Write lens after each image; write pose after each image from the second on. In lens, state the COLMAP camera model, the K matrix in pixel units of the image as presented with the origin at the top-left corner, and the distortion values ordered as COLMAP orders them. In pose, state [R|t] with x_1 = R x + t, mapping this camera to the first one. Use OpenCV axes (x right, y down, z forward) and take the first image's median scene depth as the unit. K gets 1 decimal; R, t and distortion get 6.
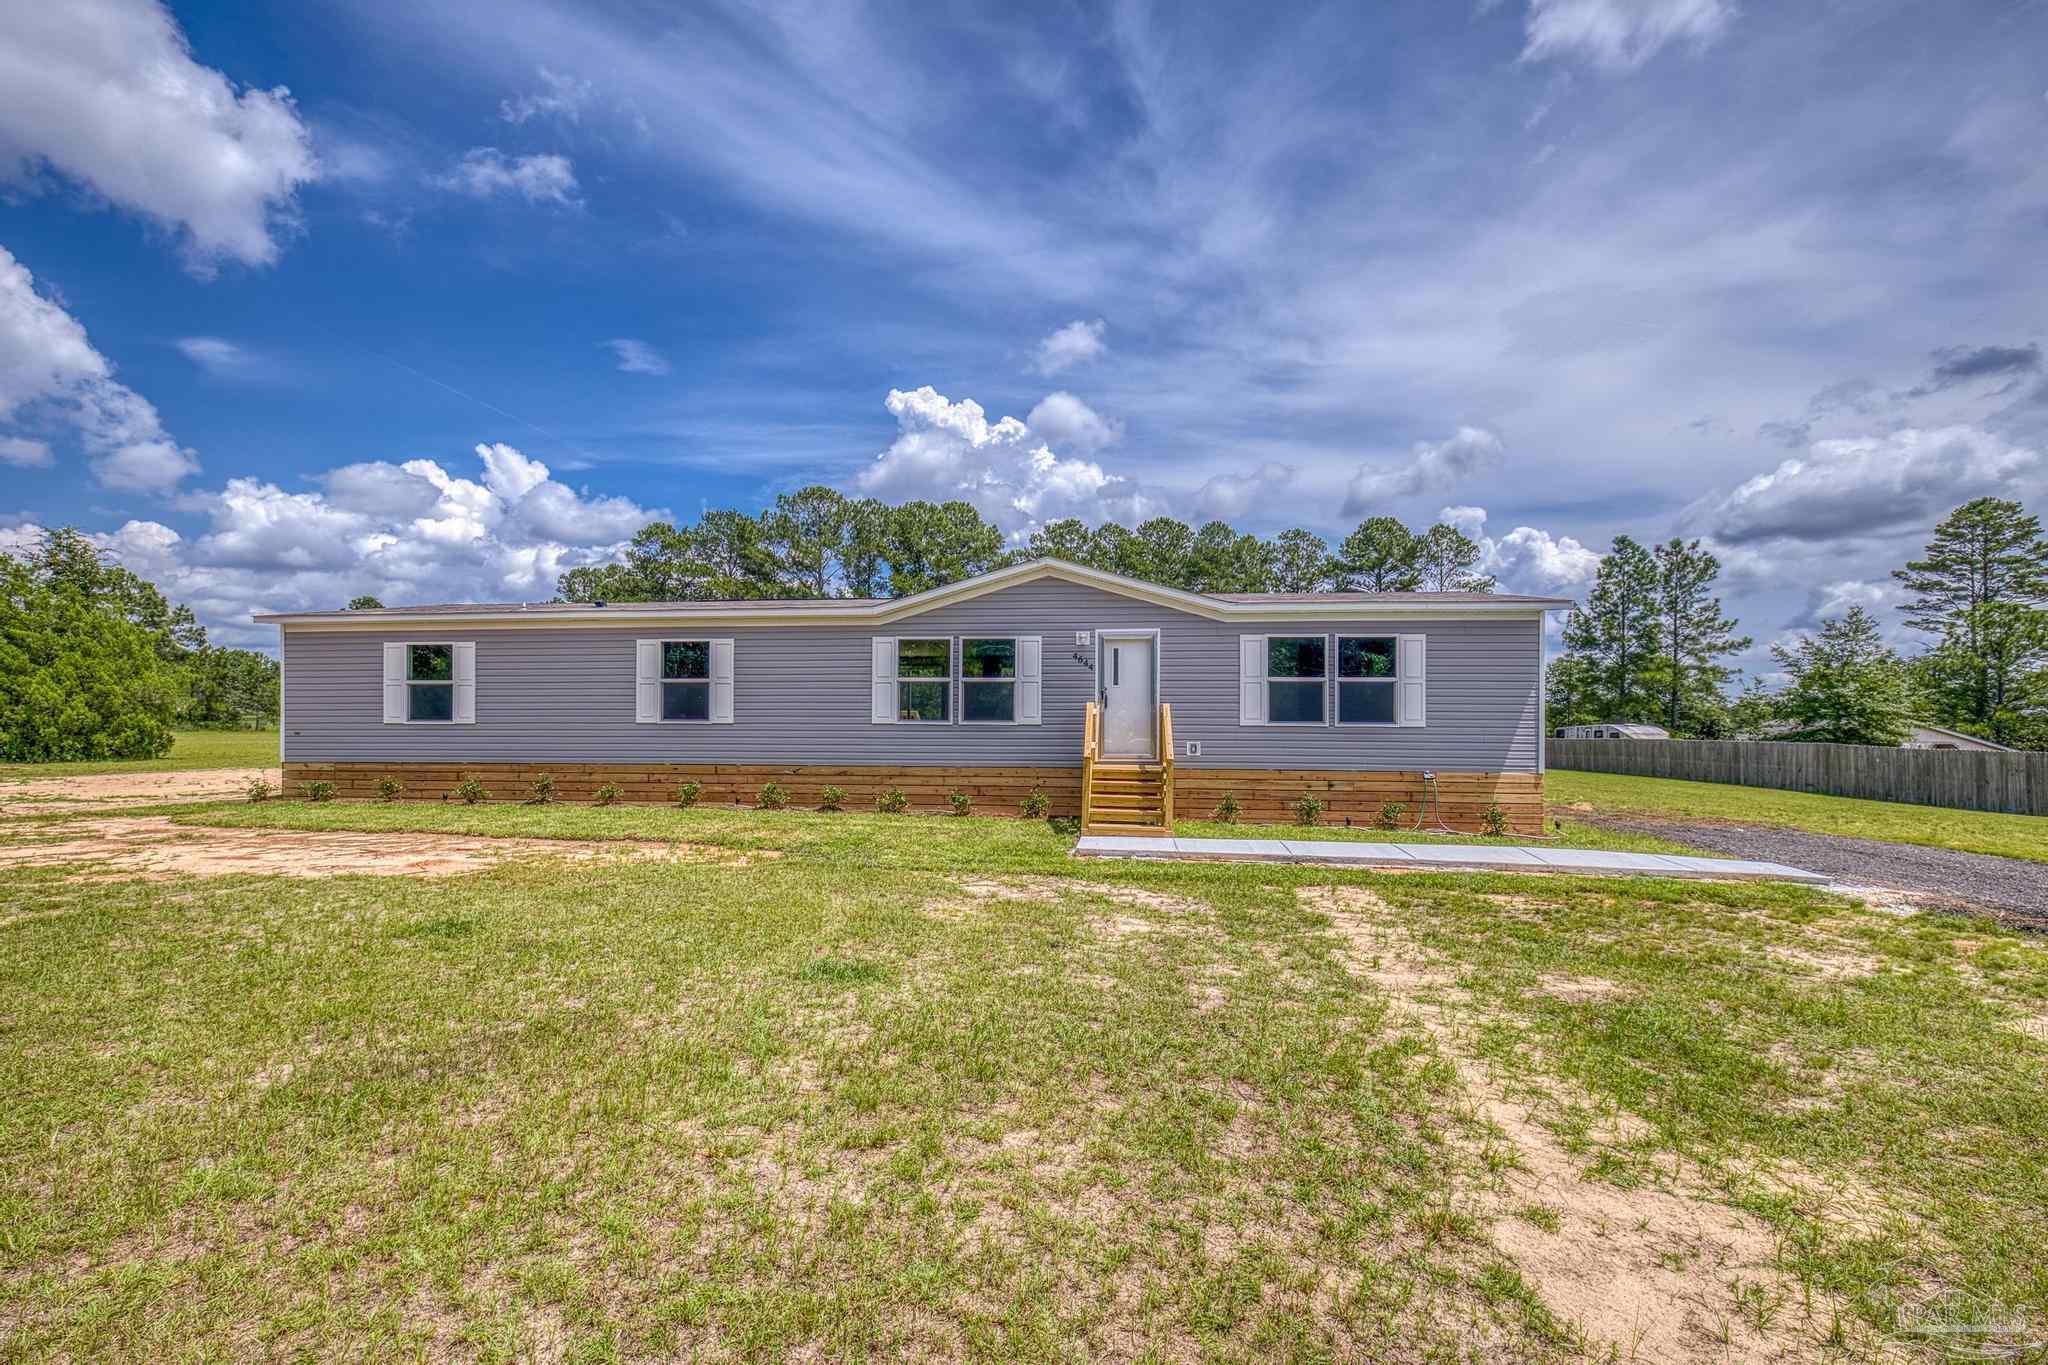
lens RADIAL K [[908.6, 0, 1023.4], [0, 908.6, 720.0], [0, 0, 1]] dist [-0.001117, 0.003107]
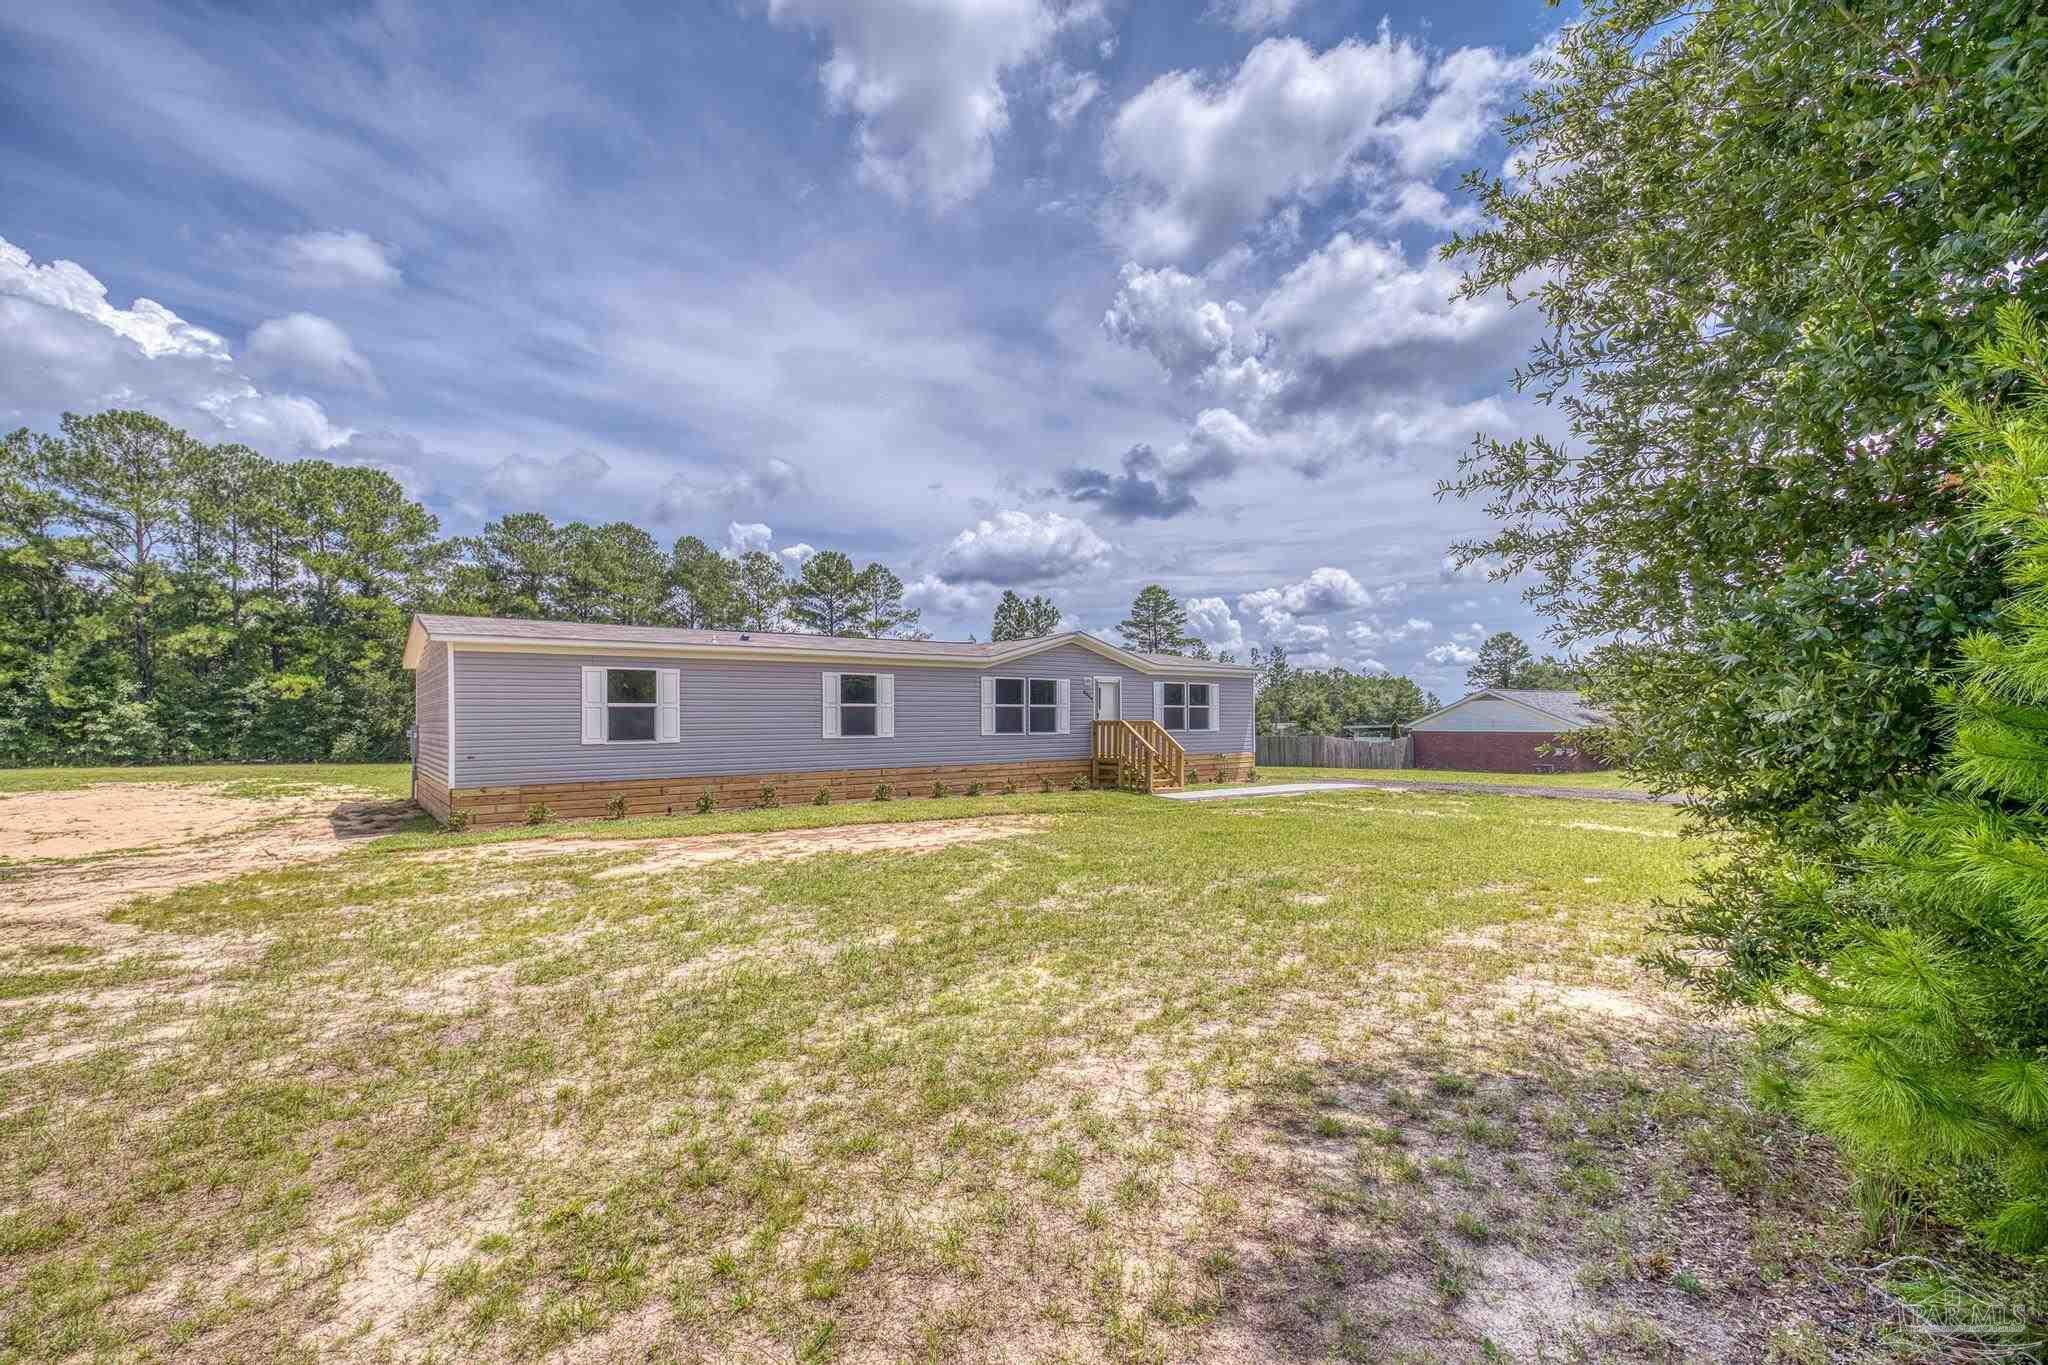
lens RADIAL K [[893.4, 0, 1028.6], [0, 893.4, 689.9], [0, 0, 1]] dist [0.015439, -0.001920]
pose [[0.723016, 0.011932, 0.690728, -0.216010], [0.010899, 0.999529, -0.028675, -0.005242], [-0.690745, 0.028261, 0.722546, -0.022021]]
